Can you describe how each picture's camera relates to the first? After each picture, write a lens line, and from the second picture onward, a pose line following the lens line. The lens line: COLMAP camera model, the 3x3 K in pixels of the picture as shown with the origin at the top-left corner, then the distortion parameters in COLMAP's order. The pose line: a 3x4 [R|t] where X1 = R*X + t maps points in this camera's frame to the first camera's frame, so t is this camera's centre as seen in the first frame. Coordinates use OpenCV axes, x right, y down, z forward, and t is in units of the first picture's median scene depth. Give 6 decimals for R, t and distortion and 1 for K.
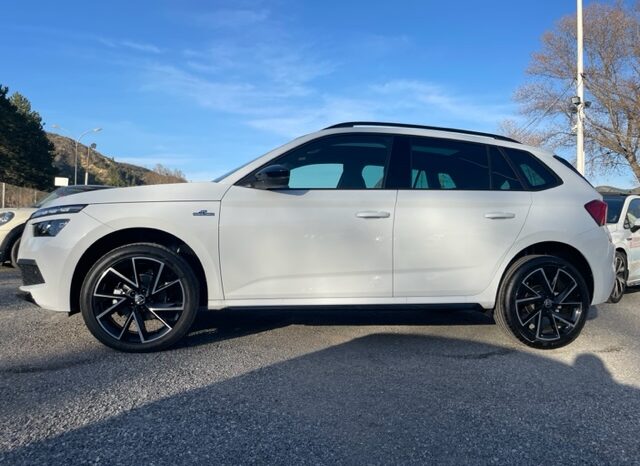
lens RADIAL K [[487.1, 0, 321.0], [0, 487.1, 234.7], [0, 0, 1]] dist [0.072246, -0.094923]
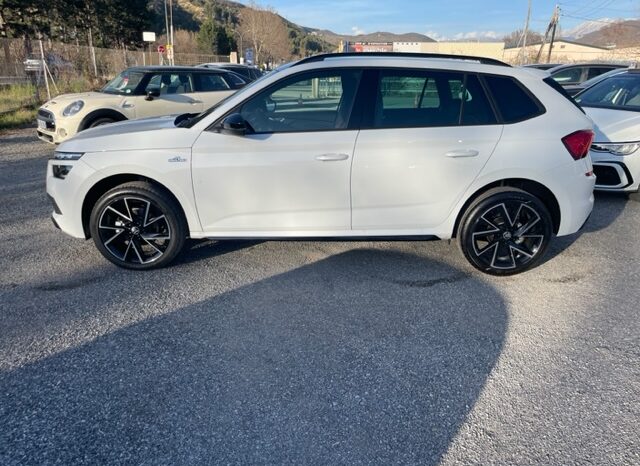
lens RADIAL K [[487.1, 0, 324.0], [0, 487.1, 234.2], [0, 0, 1]] dist [0.072246, -0.094923]
pose [[0.980729, 0.044157, -0.190316, 0.309801], [0.017508, 0.950339, 0.310723, -0.219108], [0.194585, -0.308067, 0.931252, -0.056274]]
